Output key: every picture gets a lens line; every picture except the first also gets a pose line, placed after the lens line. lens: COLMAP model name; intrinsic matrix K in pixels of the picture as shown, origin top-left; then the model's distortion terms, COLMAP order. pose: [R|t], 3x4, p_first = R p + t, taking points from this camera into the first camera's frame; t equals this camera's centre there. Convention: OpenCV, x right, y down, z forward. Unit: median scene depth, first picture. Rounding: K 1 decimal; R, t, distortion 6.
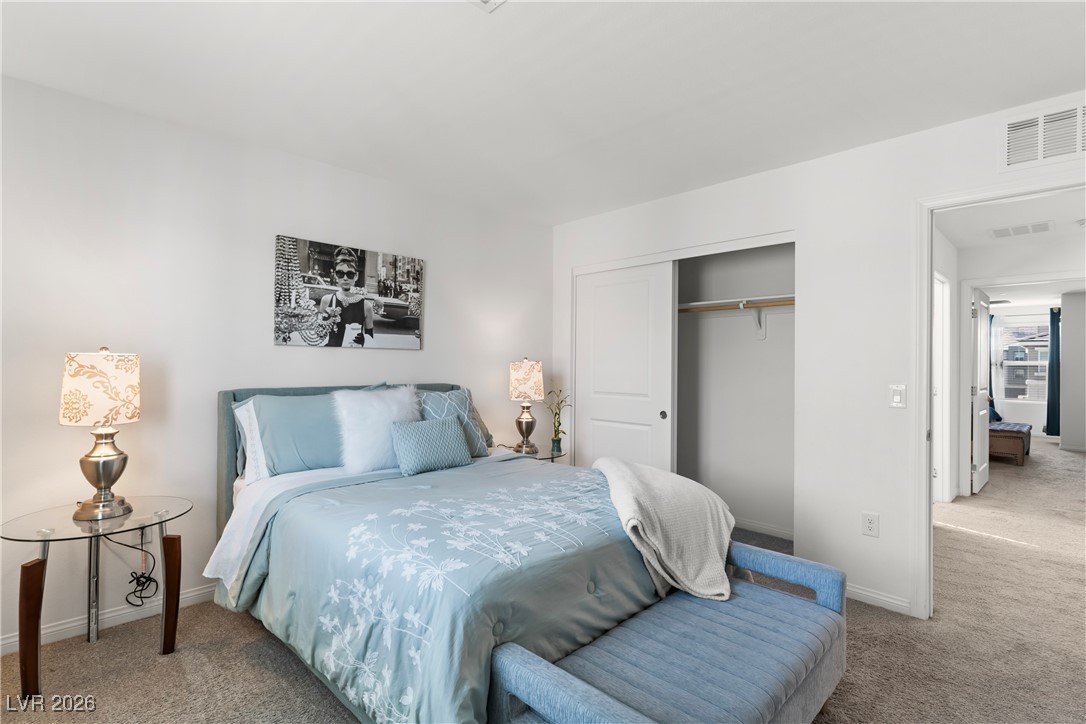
lens RADIAL K [[517.3, 0, 545.6], [0, 517.3, 362.2], [0, 0, 1]] dist [0.002155, -0.000297]
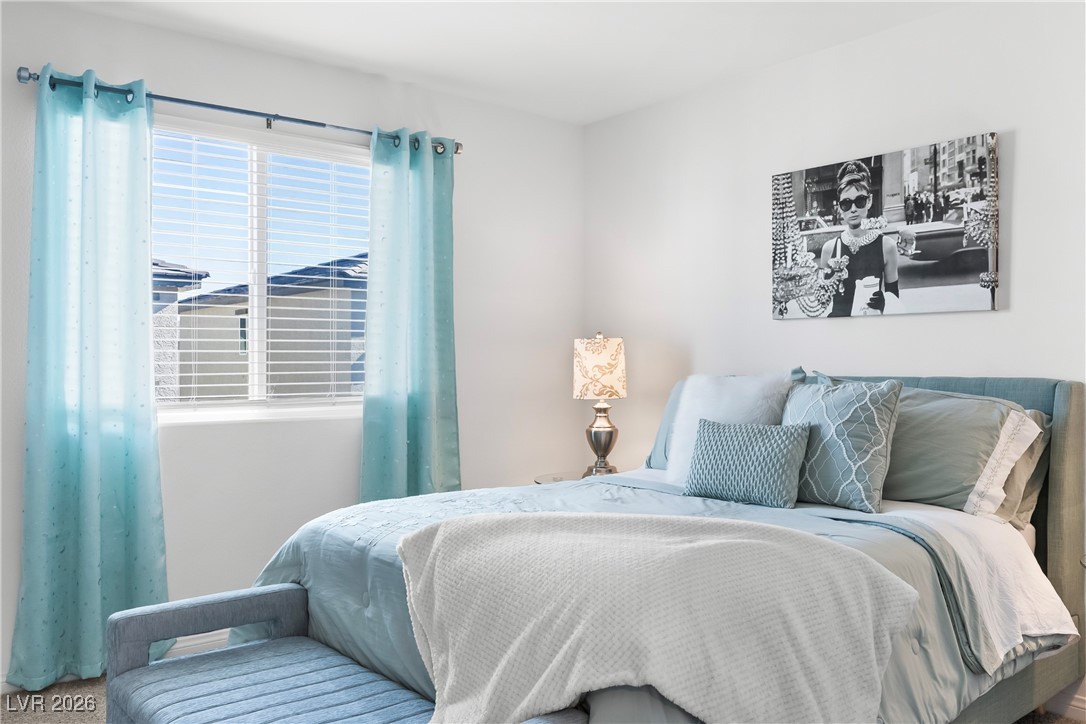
lens RADIAL K [[880.2, 0, 546.7], [0, 880.2, 363.0], [0, 0, 1]] dist [0.002966, -0.000247]
pose [[-0.100265, 0.013060, -0.994875, 0.744142], [0.027461, 0.999569, 0.010354, 0.007787], [0.994582, -0.026282, -0.100580, 0.723355]]
